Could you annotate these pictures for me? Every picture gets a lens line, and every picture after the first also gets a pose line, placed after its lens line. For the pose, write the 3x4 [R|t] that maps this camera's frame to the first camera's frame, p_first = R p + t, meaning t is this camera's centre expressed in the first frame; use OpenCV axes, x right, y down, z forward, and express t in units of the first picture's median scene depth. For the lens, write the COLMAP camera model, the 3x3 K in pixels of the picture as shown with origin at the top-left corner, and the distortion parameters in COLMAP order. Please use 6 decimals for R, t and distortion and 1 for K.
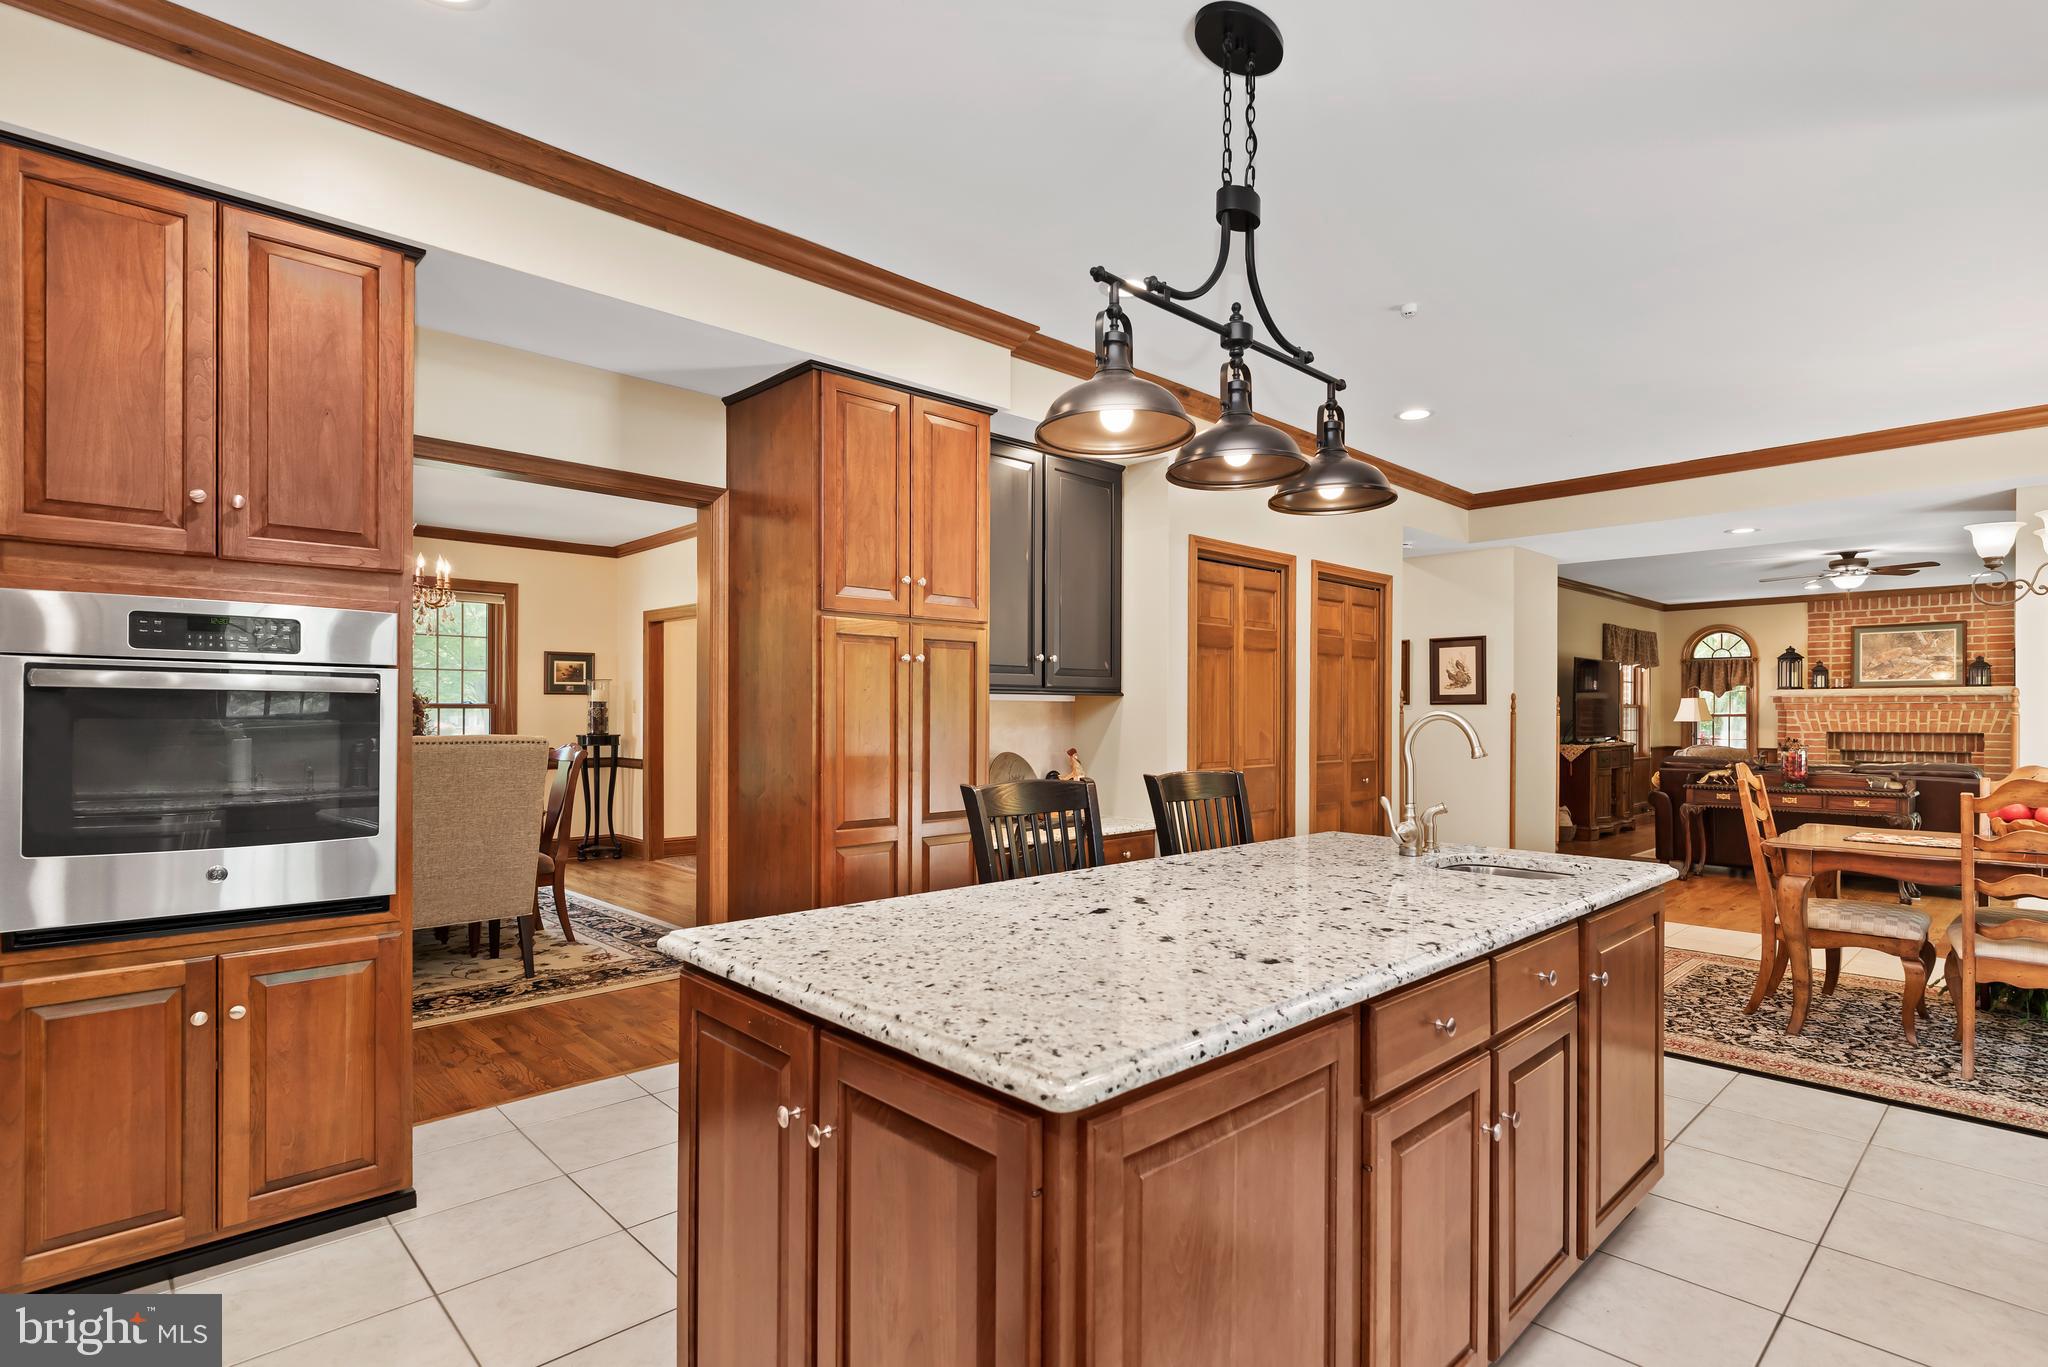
lens RADIAL K [[1005.3, 0, 1044.5], [0, 1005.3, 713.6], [0, 0, 1]] dist [0.000955, -0.001214]
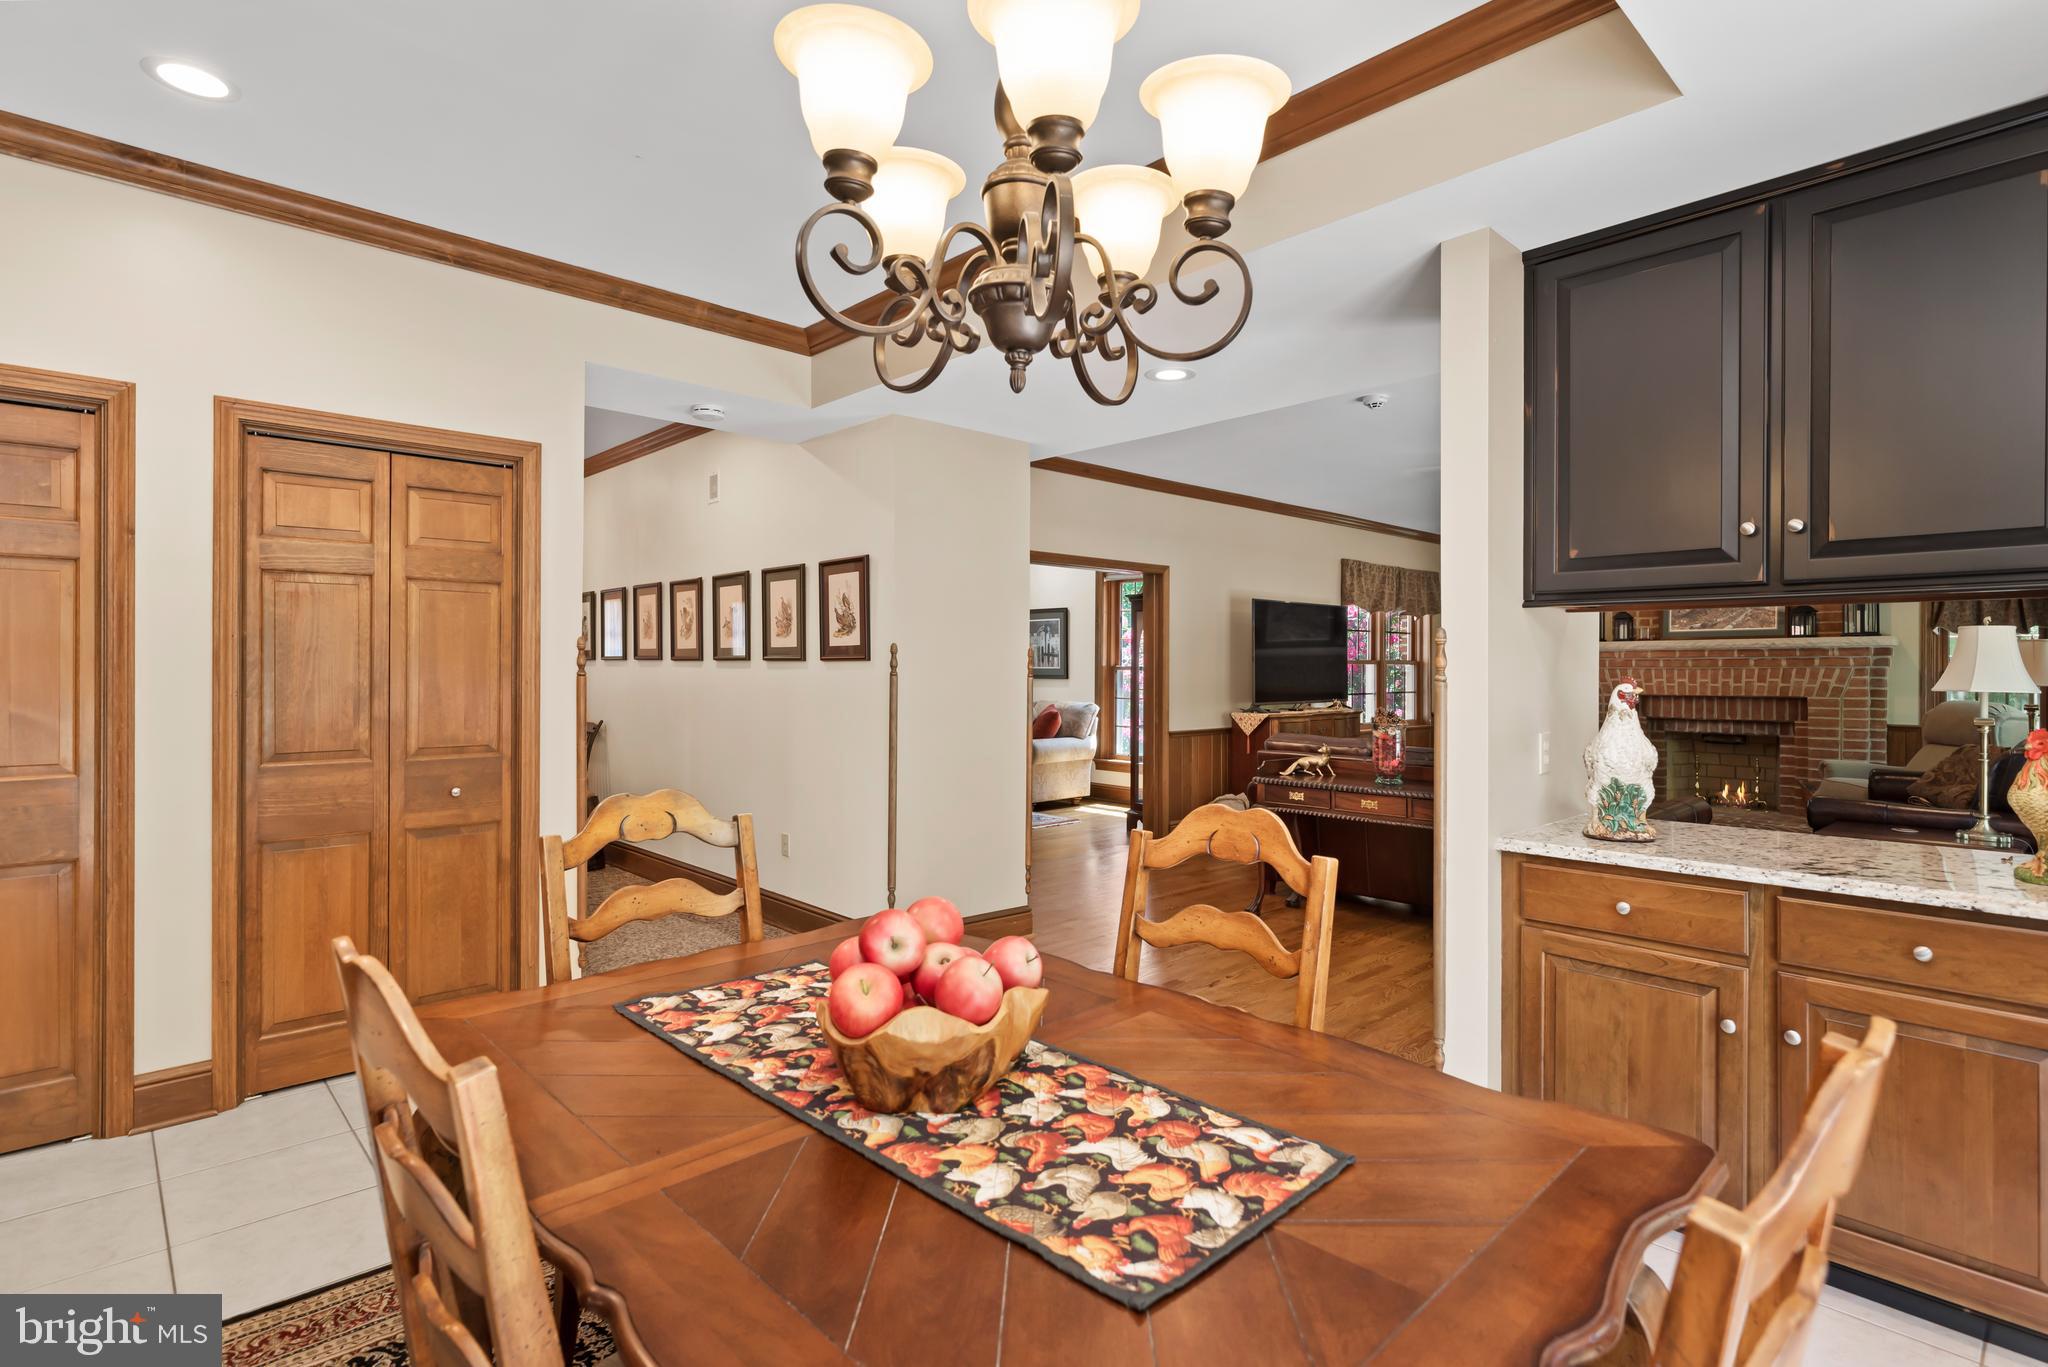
lens RADIAL K [[1005.3, 0, 1064.7], [0, 1005.3, 667.4], [0, 0, 1]] dist [0.000955, -0.001214]
pose [[0.999995, -0.000462, 0.003173, 0.334957], [0.000471, 0.999996, -0.002780, -0.001703], [-0.003172, 0.002781, 0.999991, 0.207690]]
